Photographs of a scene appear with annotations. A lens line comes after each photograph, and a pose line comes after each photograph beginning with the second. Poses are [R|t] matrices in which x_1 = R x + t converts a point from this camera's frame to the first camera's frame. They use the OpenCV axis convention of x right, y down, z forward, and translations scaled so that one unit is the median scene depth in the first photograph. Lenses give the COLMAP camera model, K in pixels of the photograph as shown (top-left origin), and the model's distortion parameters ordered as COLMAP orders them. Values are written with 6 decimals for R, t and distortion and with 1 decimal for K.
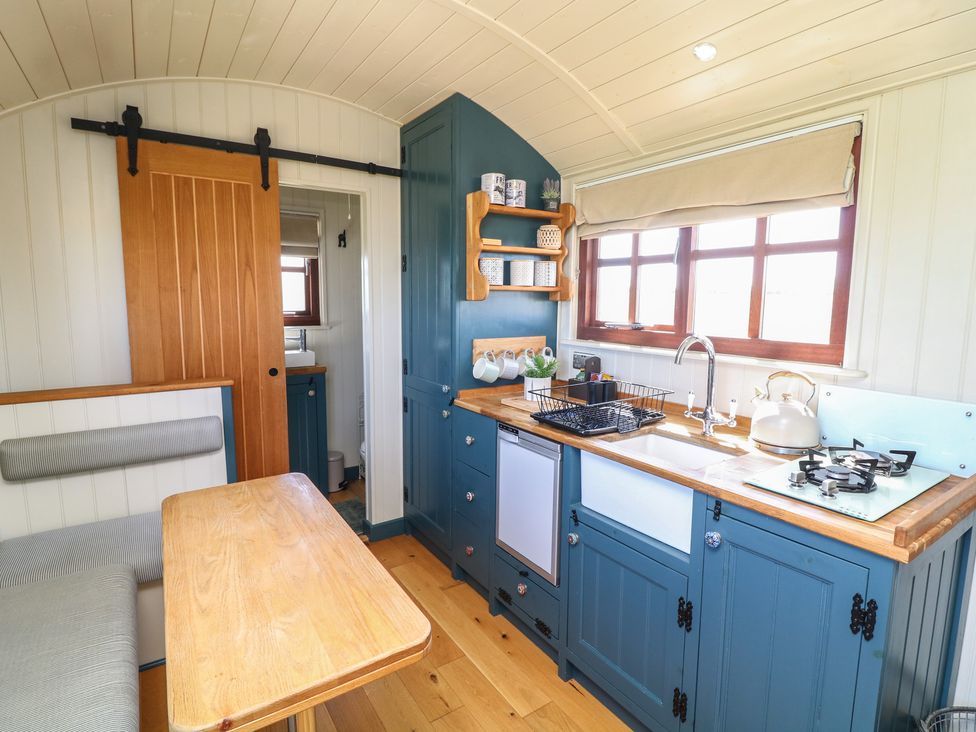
lens RADIAL K [[507.5, 0, 485.9], [0, 507.5, 355.9], [0, 0, 1]] dist [0.000944, -0.010865]
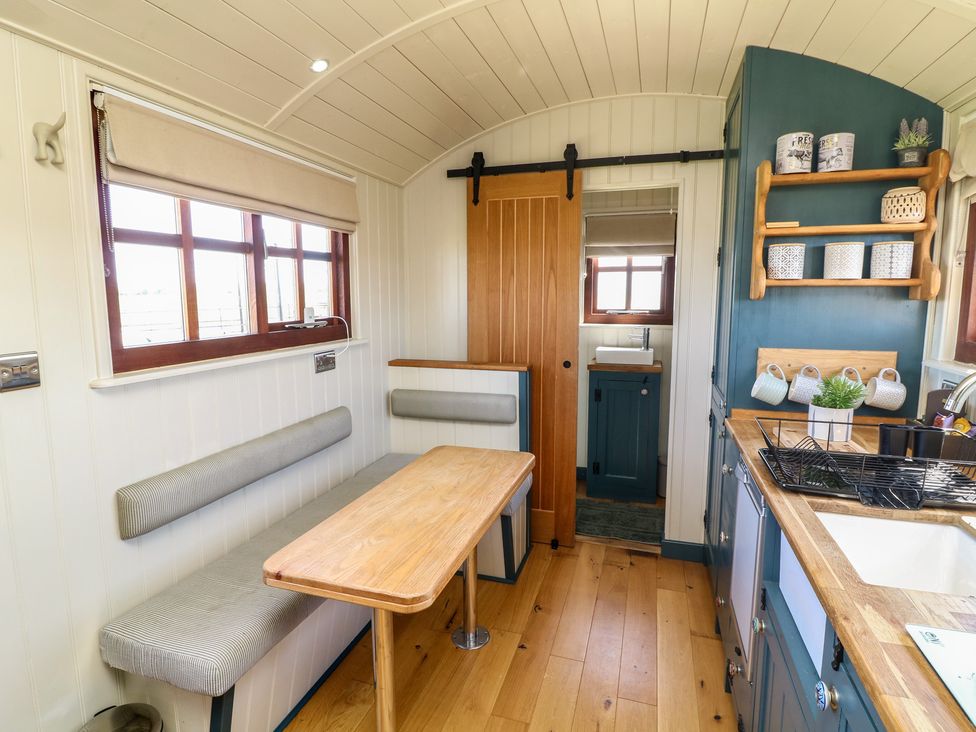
lens RADIAL K [[520.4, 0, 487.2], [0, 520.4, 354.4], [0, 0, 1]] dist [0.001933, -0.016767]
pose [[0.621733, 0.082206, -0.778903, 0.363461], [-0.084756, 0.995698, 0.037434, -0.017948], [0.778630, 0.042743, 0.626026, 0.162763]]
